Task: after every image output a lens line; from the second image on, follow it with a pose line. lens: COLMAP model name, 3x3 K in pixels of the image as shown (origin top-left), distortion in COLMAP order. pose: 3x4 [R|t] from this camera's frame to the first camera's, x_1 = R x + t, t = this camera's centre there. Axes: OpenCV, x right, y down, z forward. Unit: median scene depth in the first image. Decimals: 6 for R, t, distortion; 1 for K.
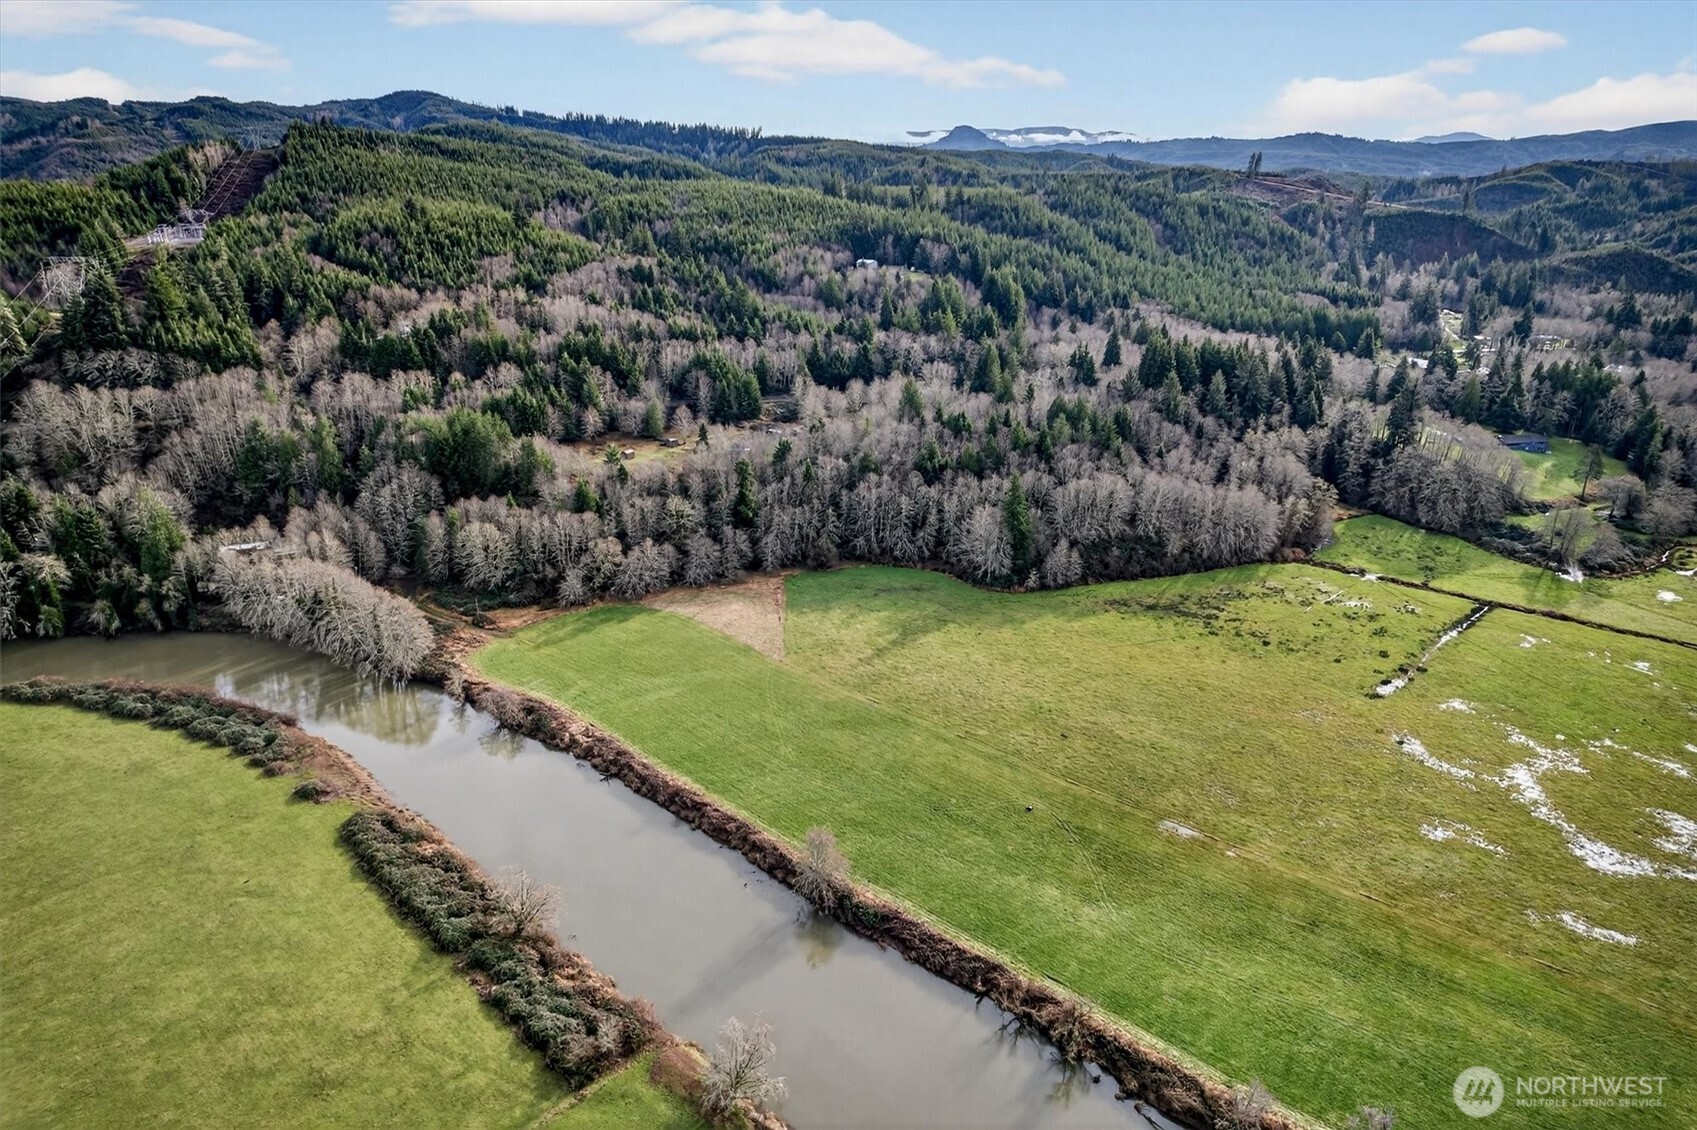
lens RADIAL K [[1085.6, 0, 852.2], [0, 1085.6, 560.4], [0, 0, 1]] dist [-0.082365, 0.082231]
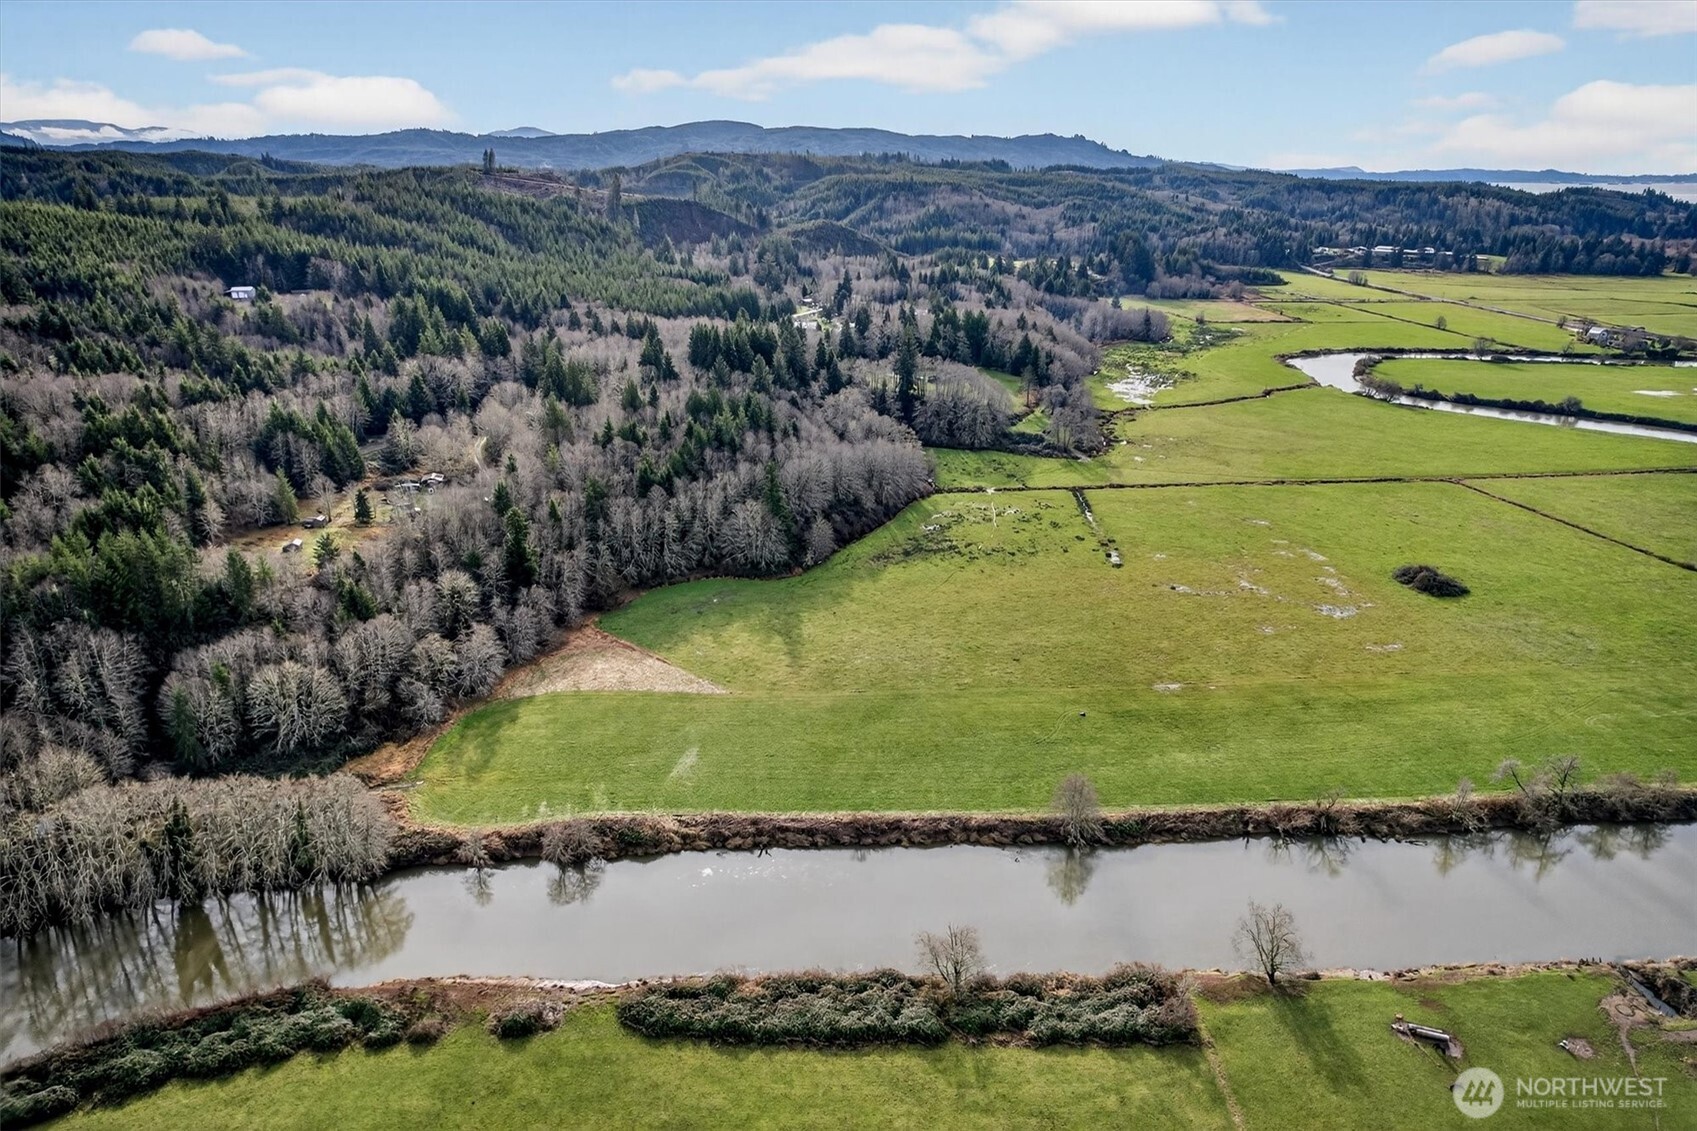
lens RADIAL K [[1085.6, 0, 852.2], [0, 1085.6, 560.9], [0, 0, 1]] dist [-0.082365, 0.082231]
pose [[0.719234, -0.251246, 0.647748, -0.528138], [0.248879, 0.963623, 0.097421, -0.077455], [-0.648661, 0.091142, 0.755600, 0.184896]]
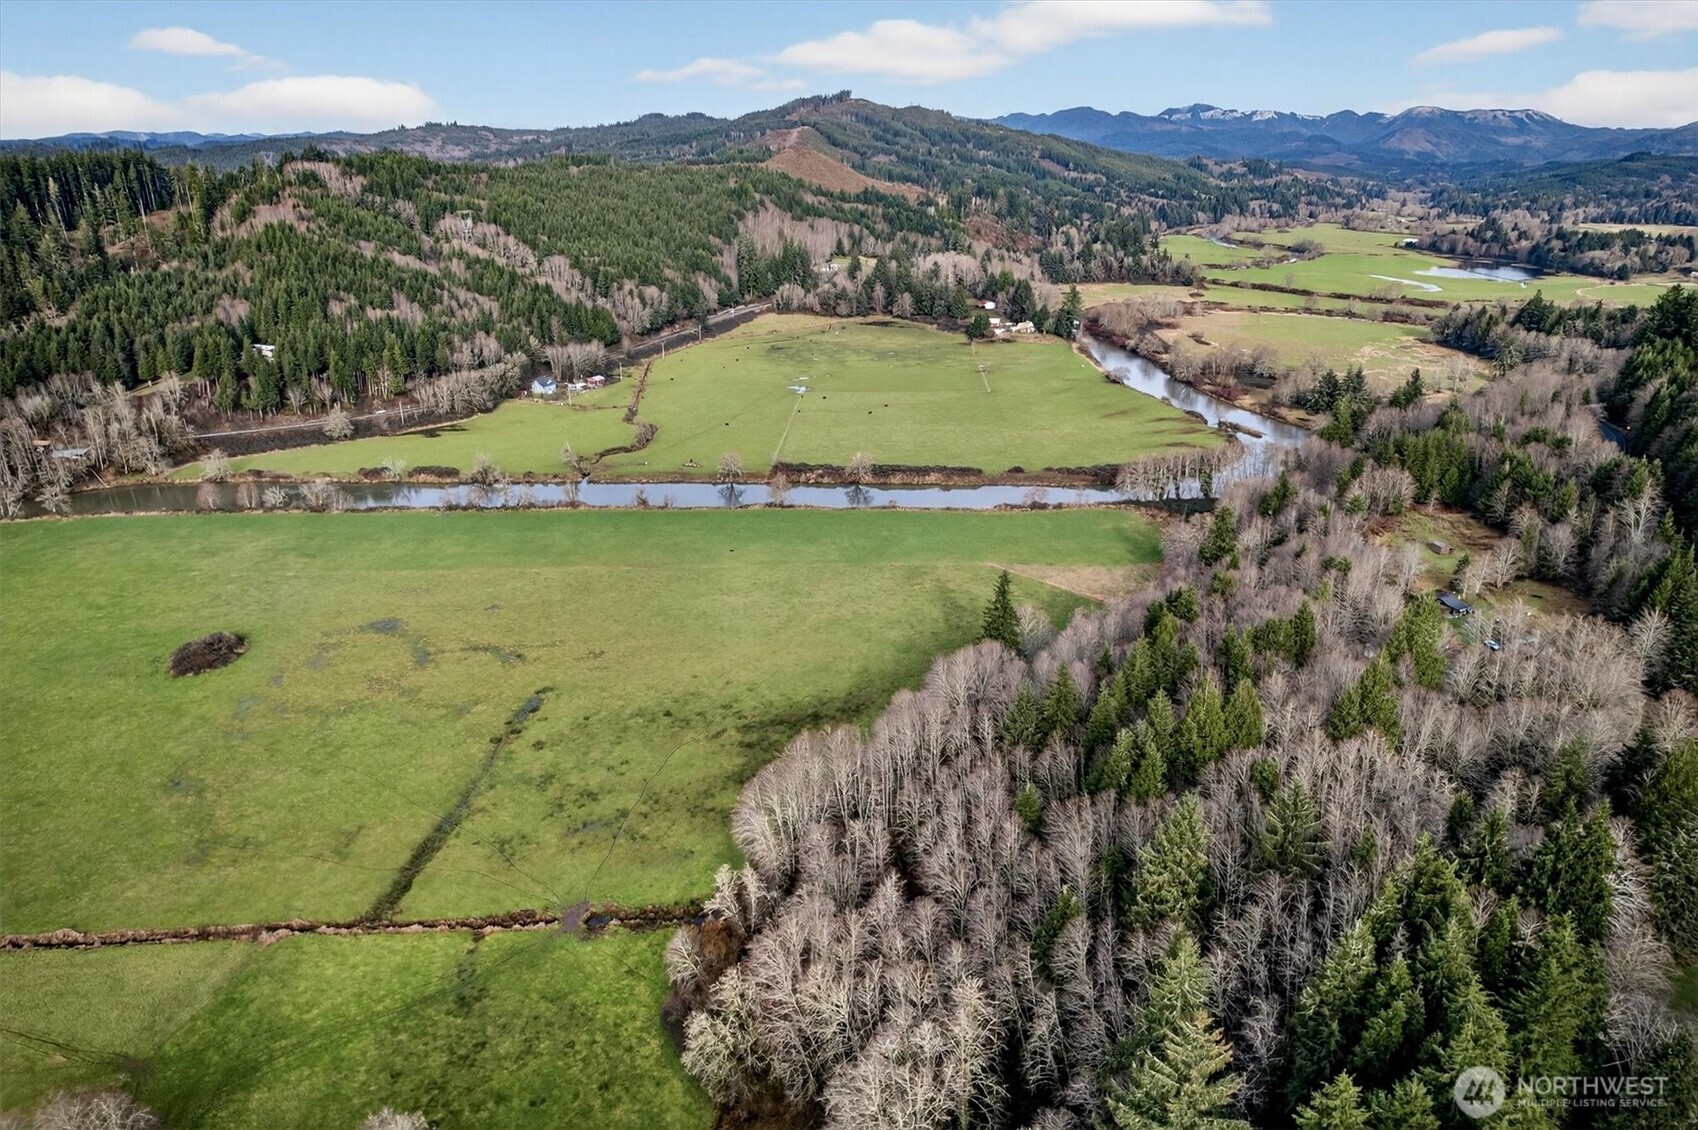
lens RADIAL K [[1086.3, 0, 852.7], [0, 1086.3, 560.4], [0, 0, 1]] dist [-0.082365, 0.082231]
pose [[-0.738753, 0.219135, -0.637357, 0.785744], [-0.255163, 0.784337, 0.565426, -0.537278], [0.623808, 0.580340, -0.523516, 1.445322]]
